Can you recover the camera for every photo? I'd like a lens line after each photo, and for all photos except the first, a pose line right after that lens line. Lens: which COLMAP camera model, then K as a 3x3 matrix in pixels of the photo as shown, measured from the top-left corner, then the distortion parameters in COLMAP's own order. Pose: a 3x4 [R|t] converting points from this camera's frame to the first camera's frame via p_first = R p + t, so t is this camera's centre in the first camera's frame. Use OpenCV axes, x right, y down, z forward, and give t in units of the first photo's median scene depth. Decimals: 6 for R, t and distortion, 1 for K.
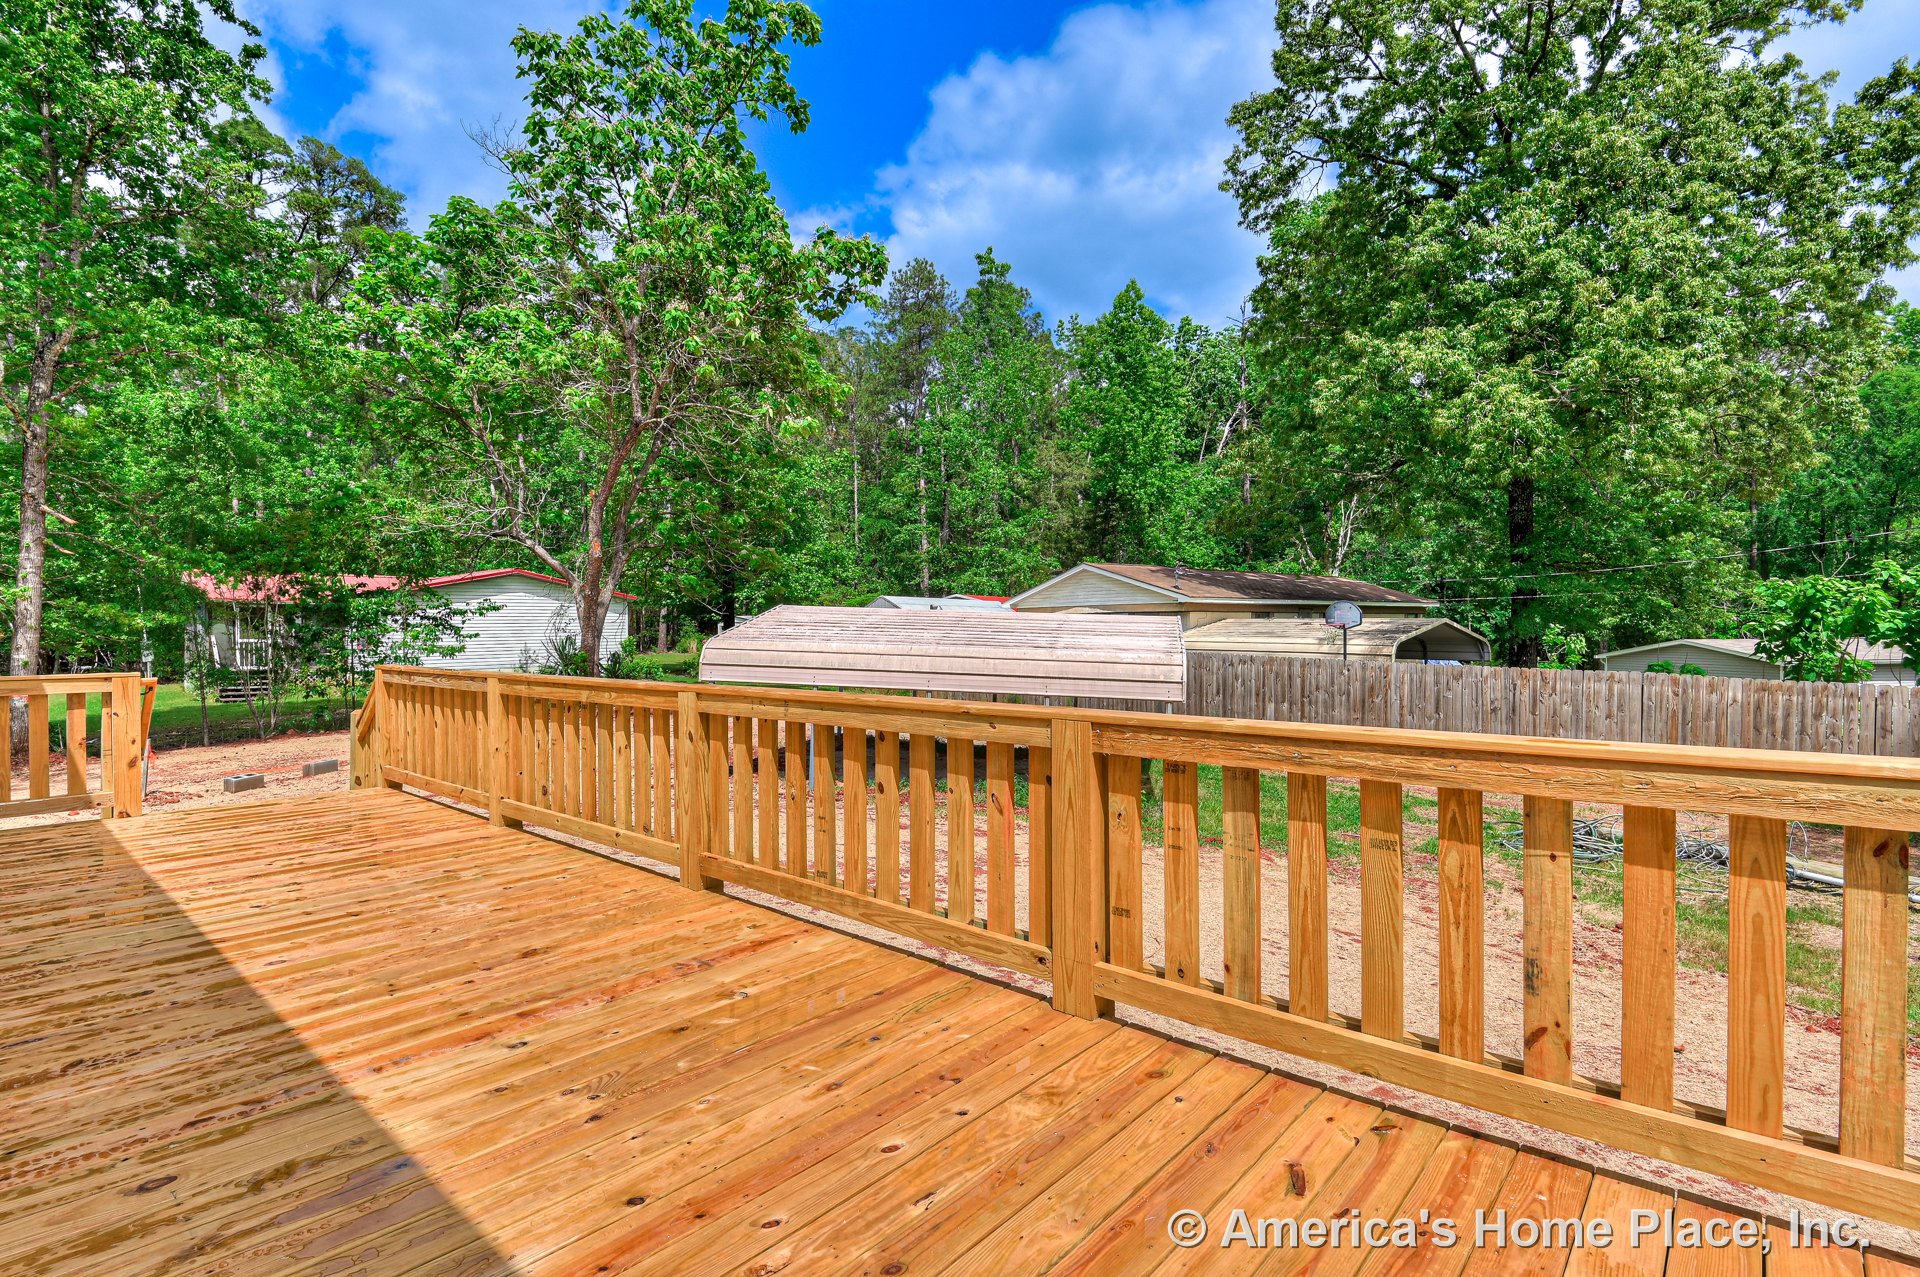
lens RADIAL K [[936.9, 0, 952.6], [0, 936.9, 635.0], [0, 0, 1]] dist [0.004297, 0.000662]
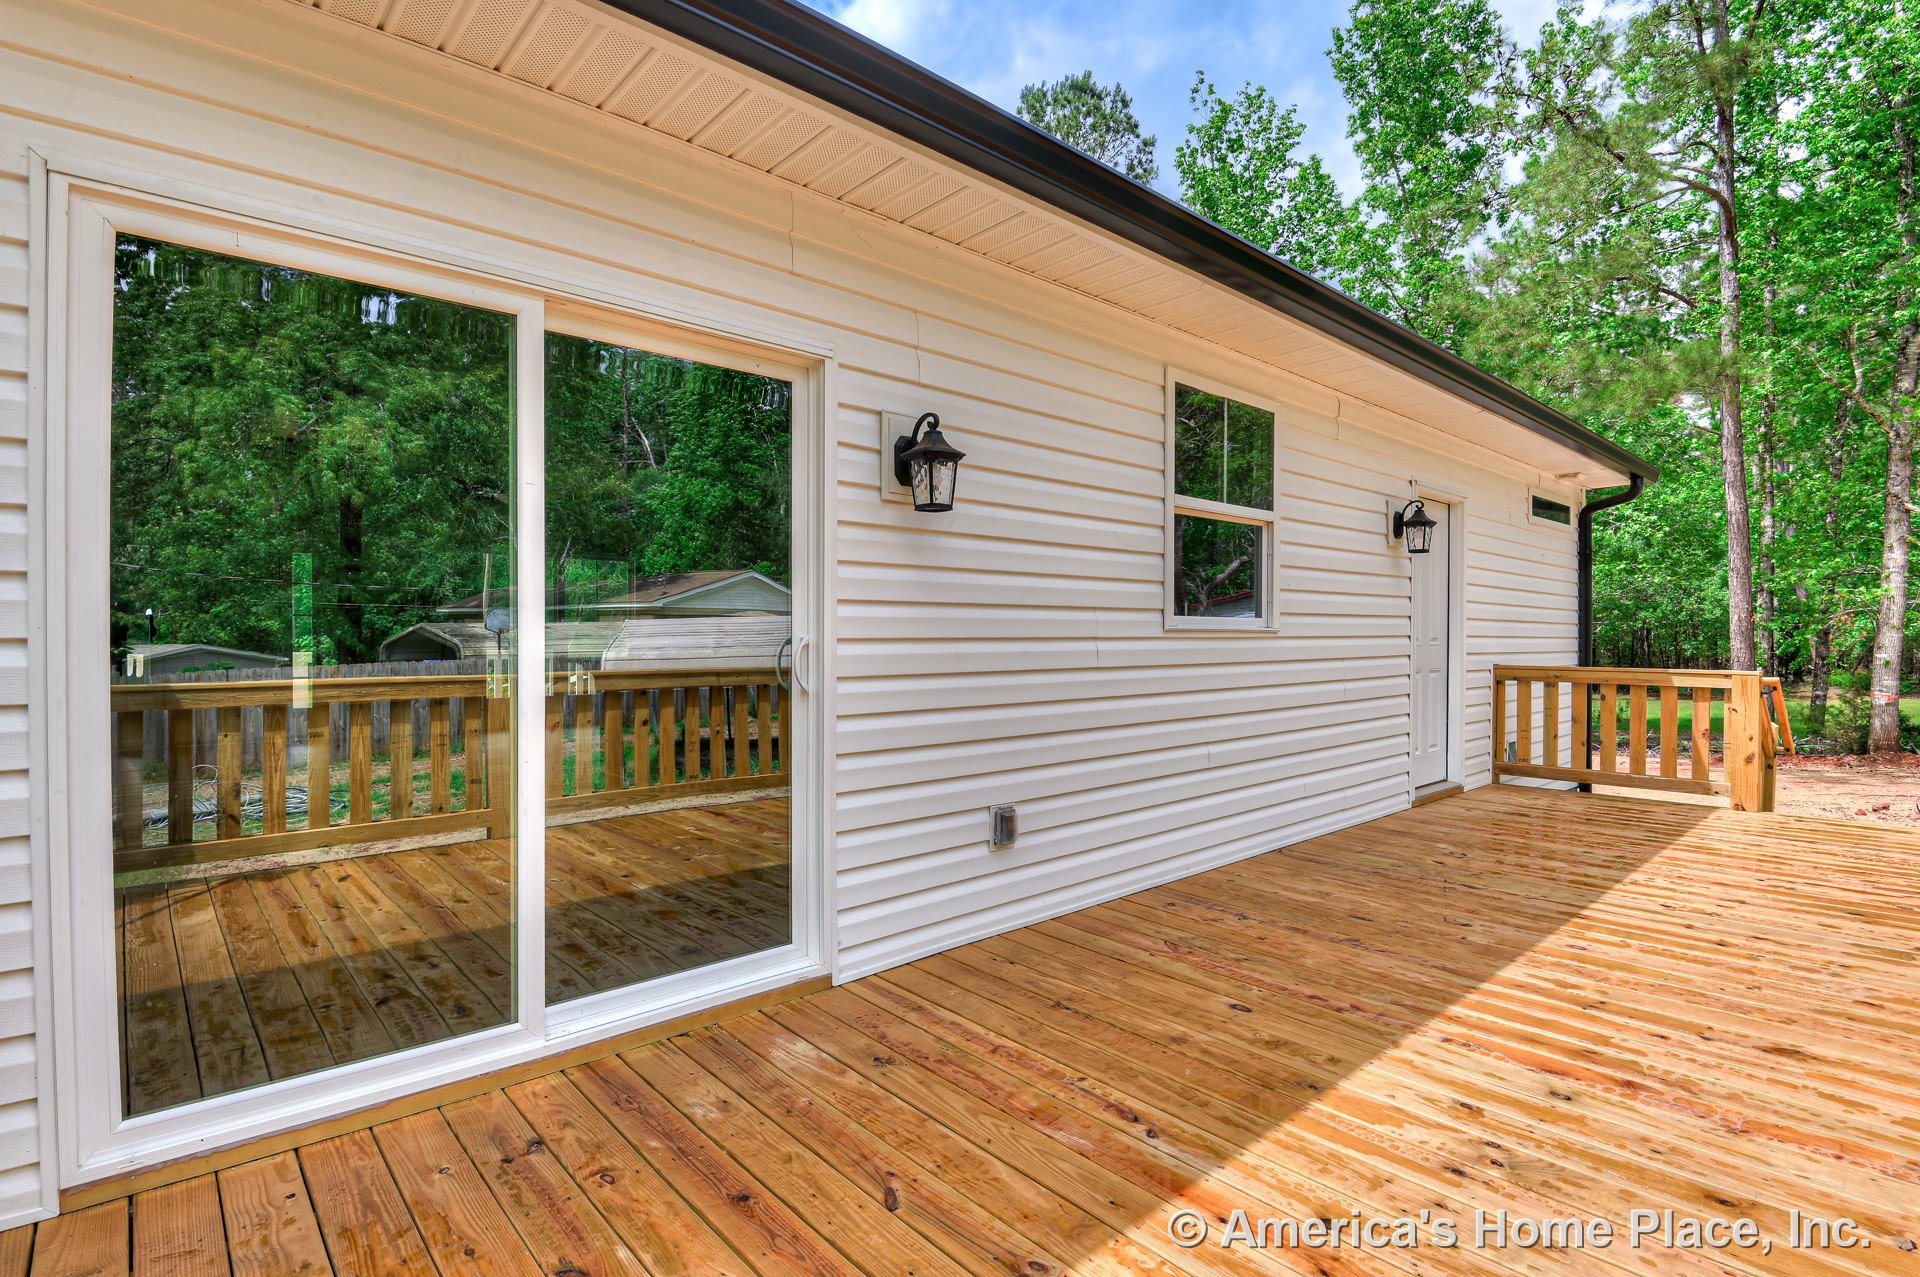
lens RADIAL K [[896.9, 0, 956.7], [0, 896.9, 645.0], [0, 0, 1]] dist [0.012268, -0.003796]
pose [[-0.102859, 0.008353, -0.994661, 0.354554], [0.004878, 0.999957, 0.007893, -0.002546], [0.994684, -0.004040, -0.102895, 0.408444]]
